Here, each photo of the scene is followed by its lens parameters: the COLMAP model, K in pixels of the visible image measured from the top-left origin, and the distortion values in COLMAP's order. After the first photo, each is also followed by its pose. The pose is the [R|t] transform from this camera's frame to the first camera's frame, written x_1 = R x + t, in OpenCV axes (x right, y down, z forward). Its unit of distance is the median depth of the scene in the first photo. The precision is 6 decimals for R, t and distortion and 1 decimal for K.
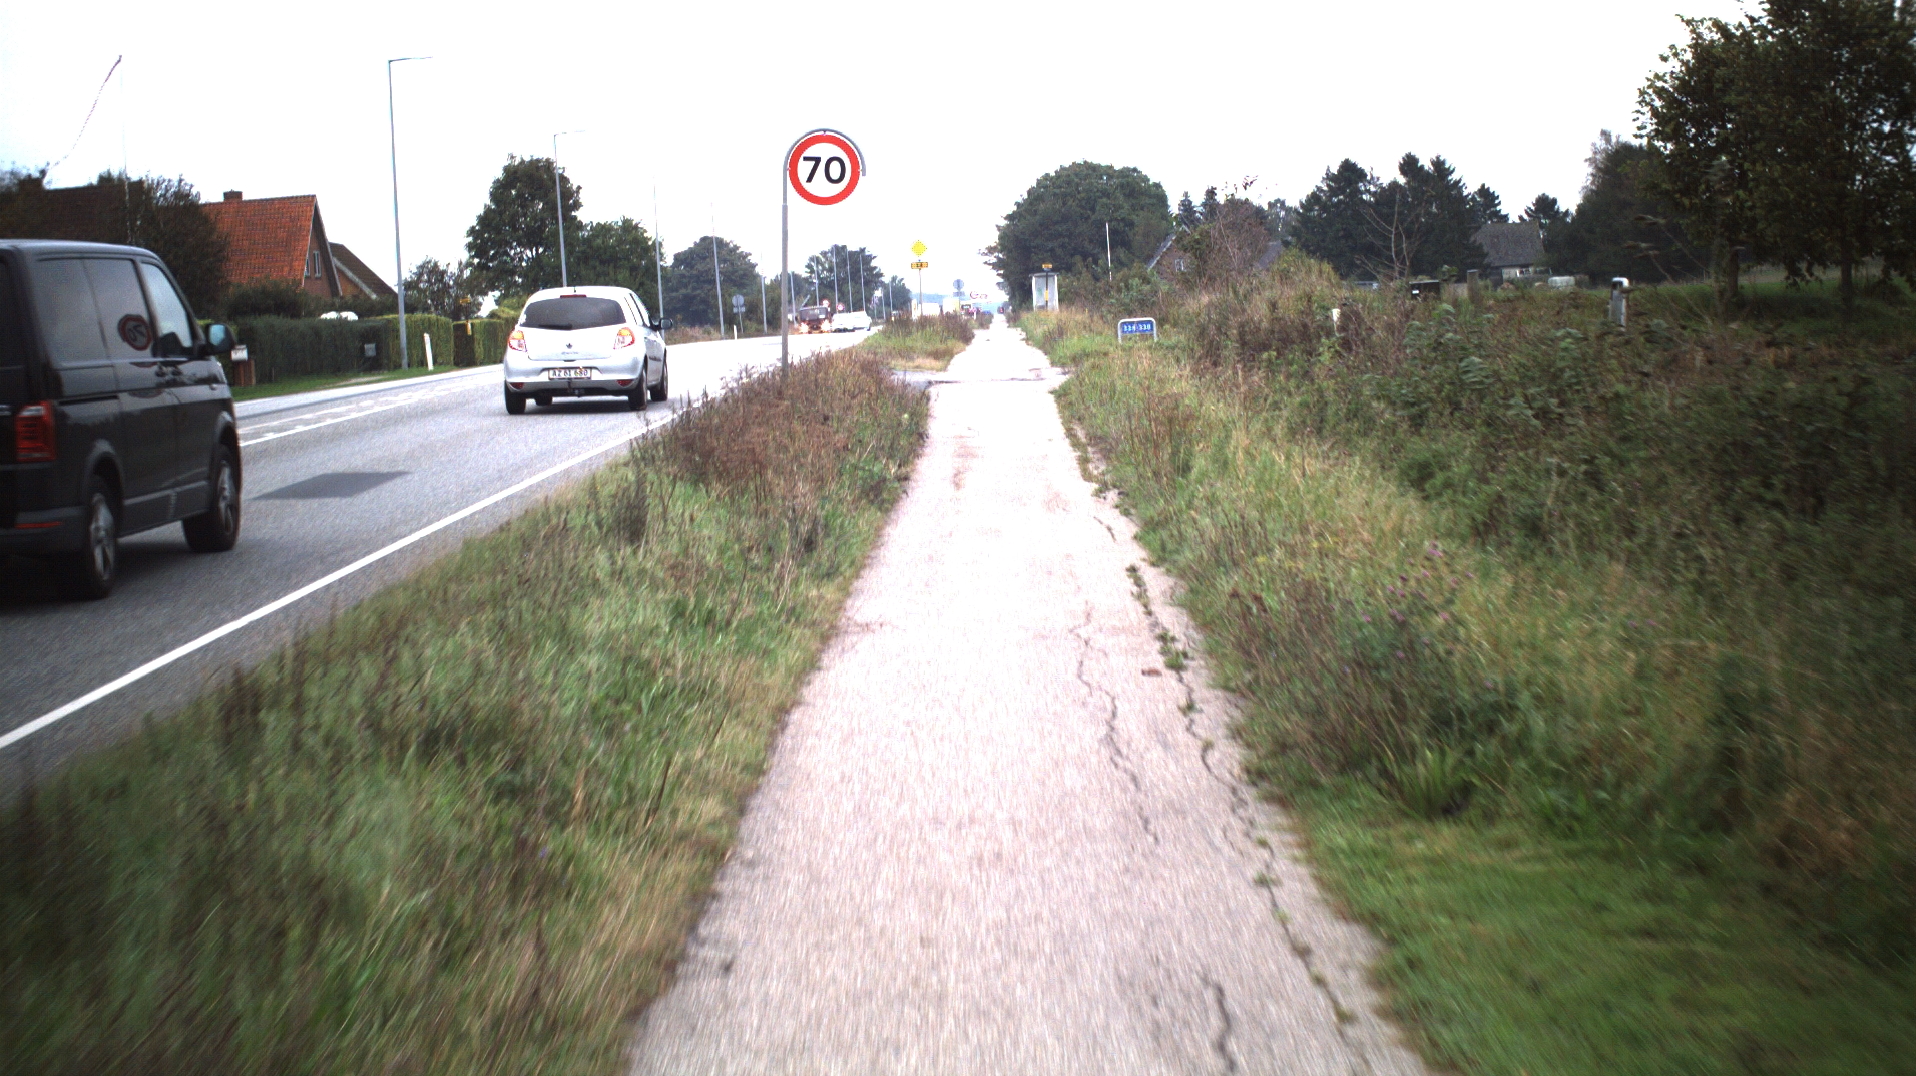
lens RADIAL K [[3270.5, 0, 948.5], [0, 3270.5, 542.2], [0, 0, 1]] dist [-0.252829, 0.000000]
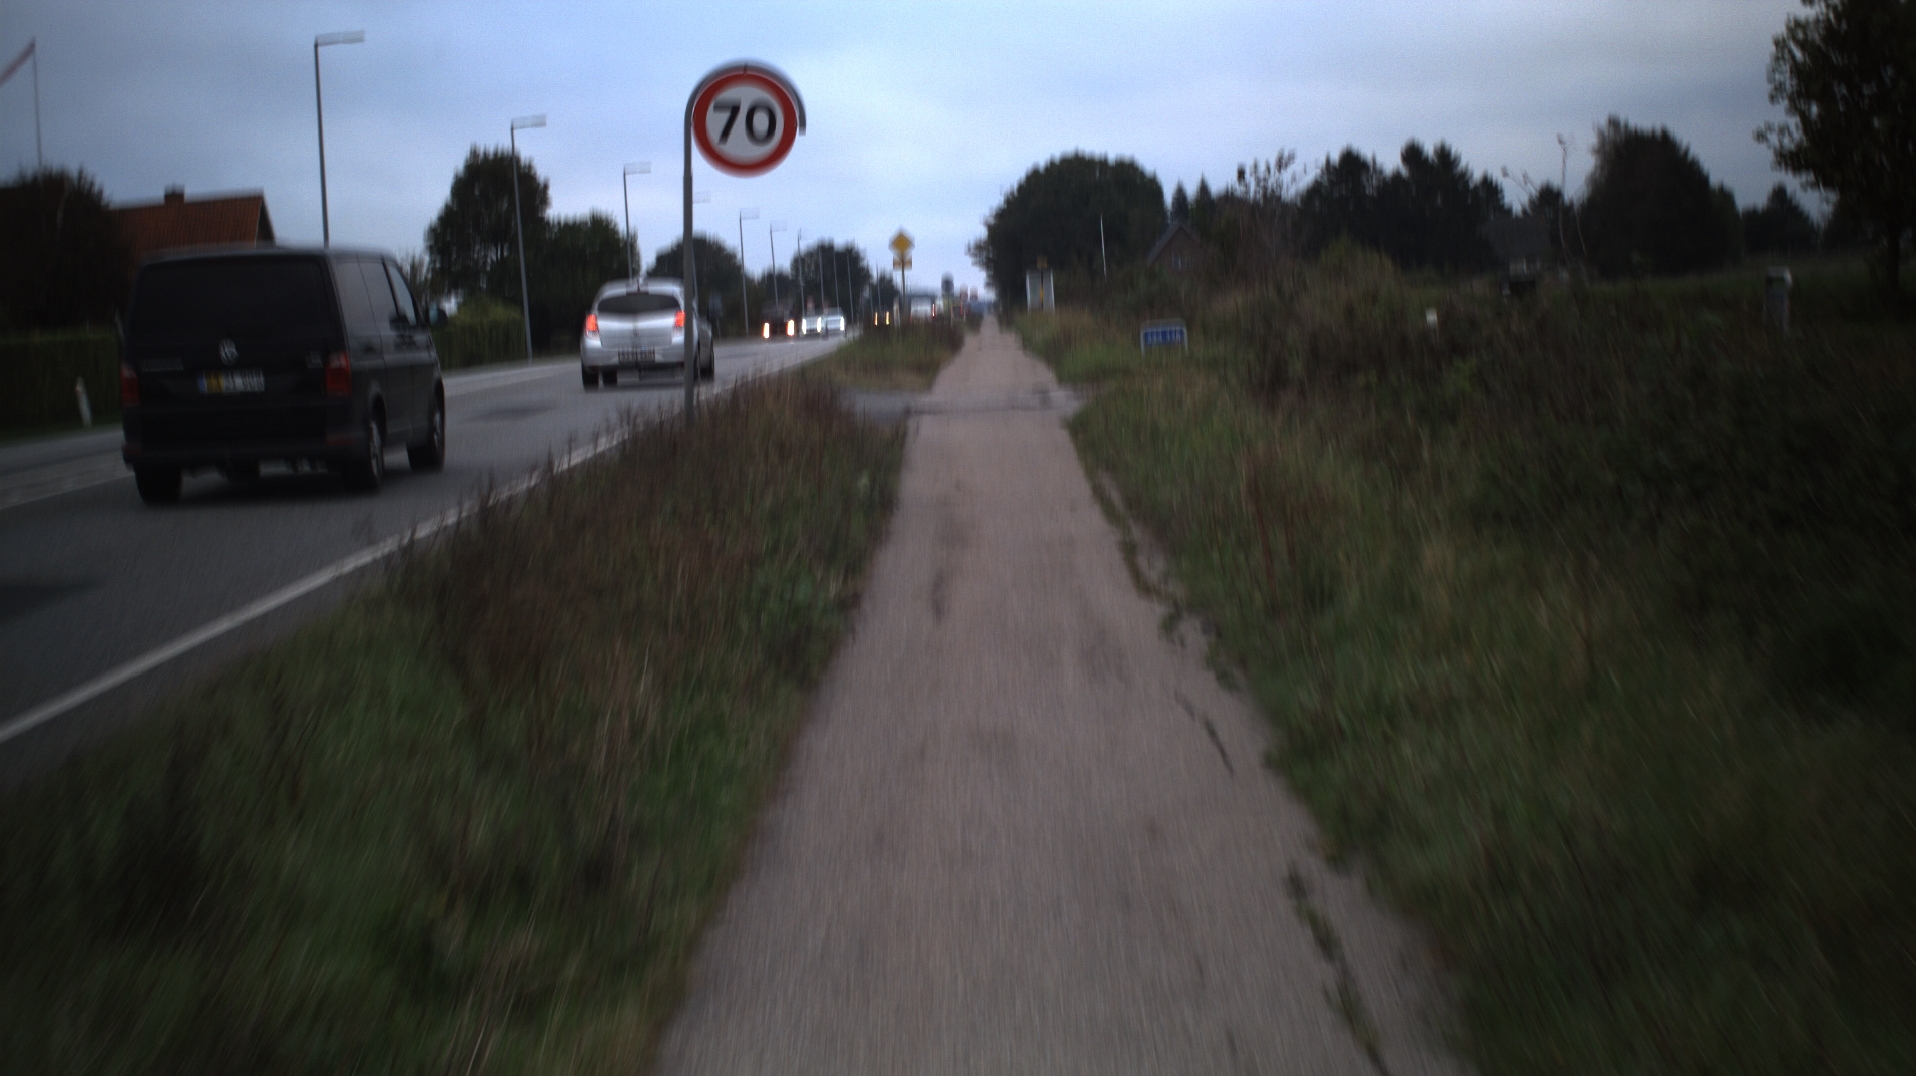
lens RADIAL K [[3270.5, 0, 955.9], [0, 3270.5, 535.8], [0, 0, 1]] dist [-0.252829, 0.000000]
pose [[0.999950, -0.008793, 0.004693, 0.001636], [0.008800, 0.999960, -0.001497, -0.014959], [-0.004680, 0.001538, 0.999988, 0.184637]]
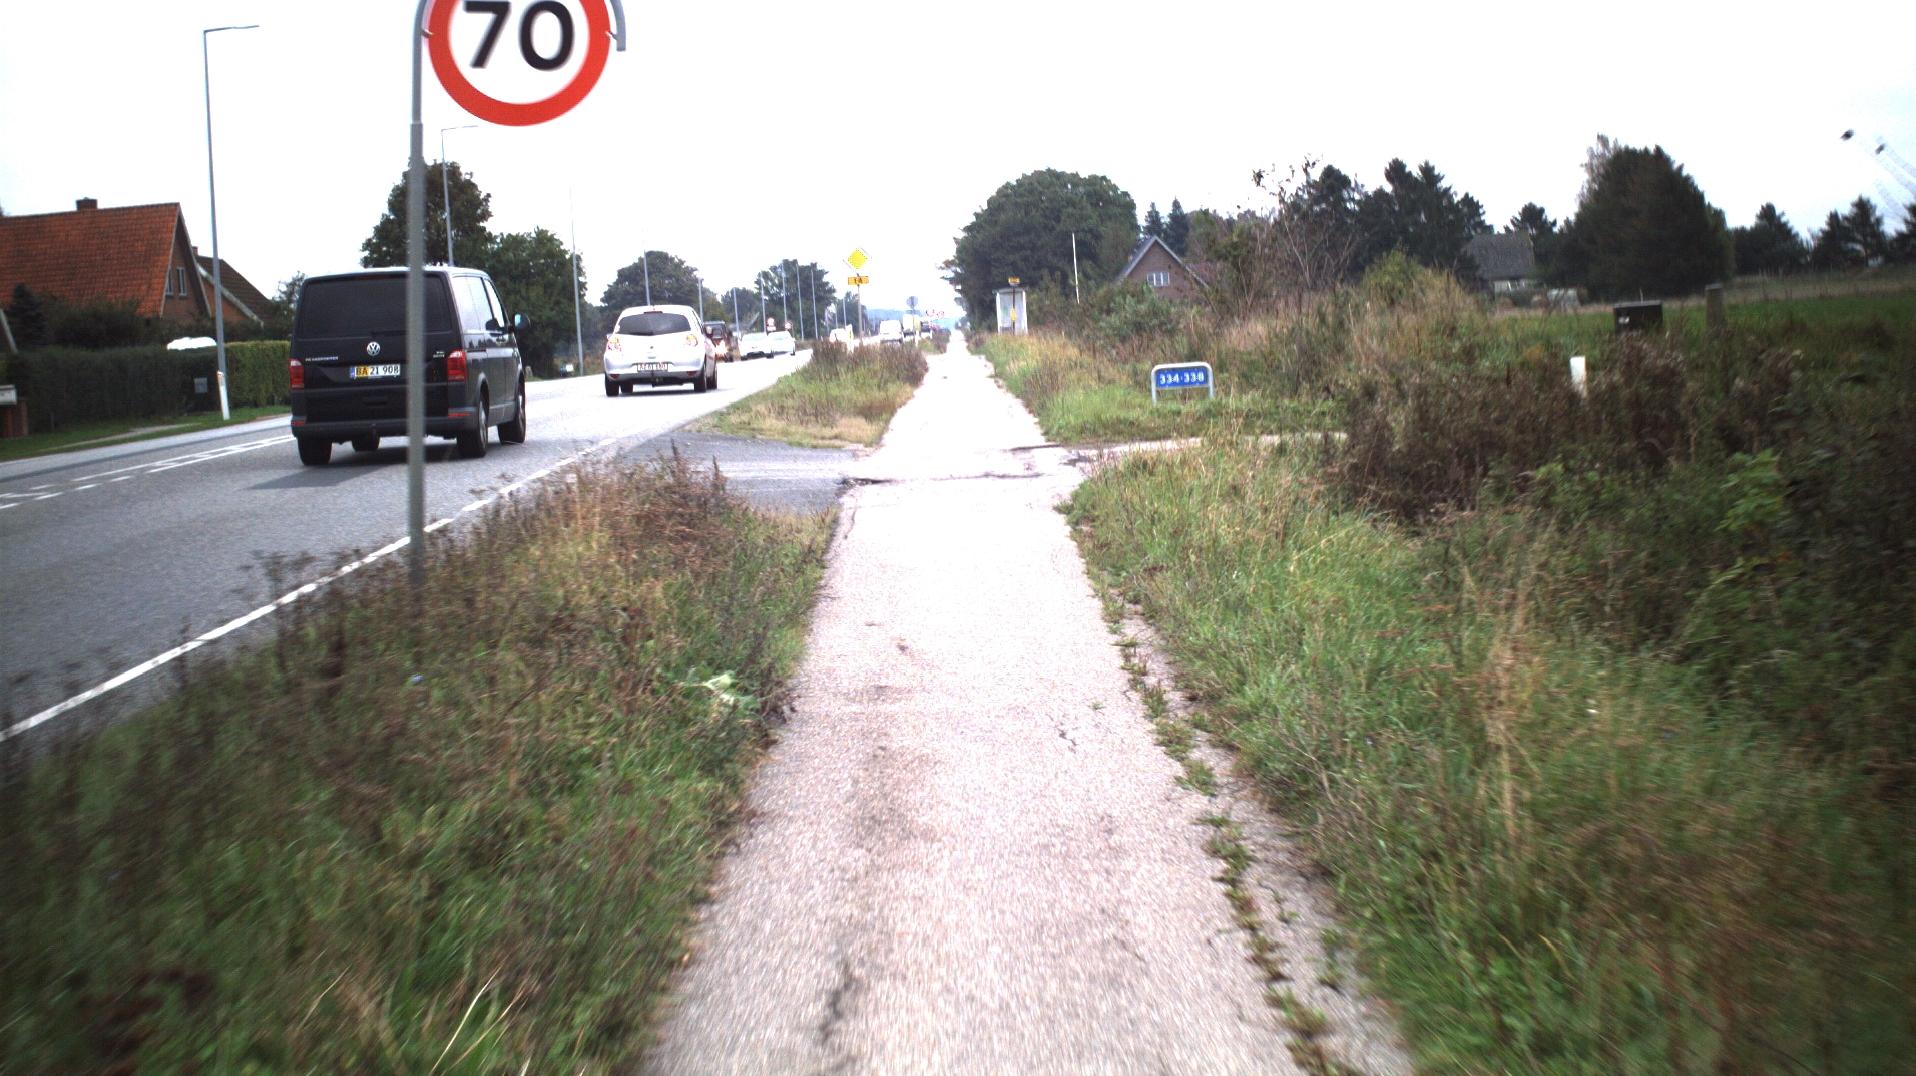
lens RADIAL K [[3270.5, 0, 955.4], [0, 3270.5, 548.0], [0, 0, 1]] dist [-0.252829, 0.000000]
pose [[0.999882, -0.003884, 0.014850, 0.004643], [0.003926, 0.999988, -0.002823, -0.031206], [-0.014839, 0.002881, 0.999886, 0.369421]]
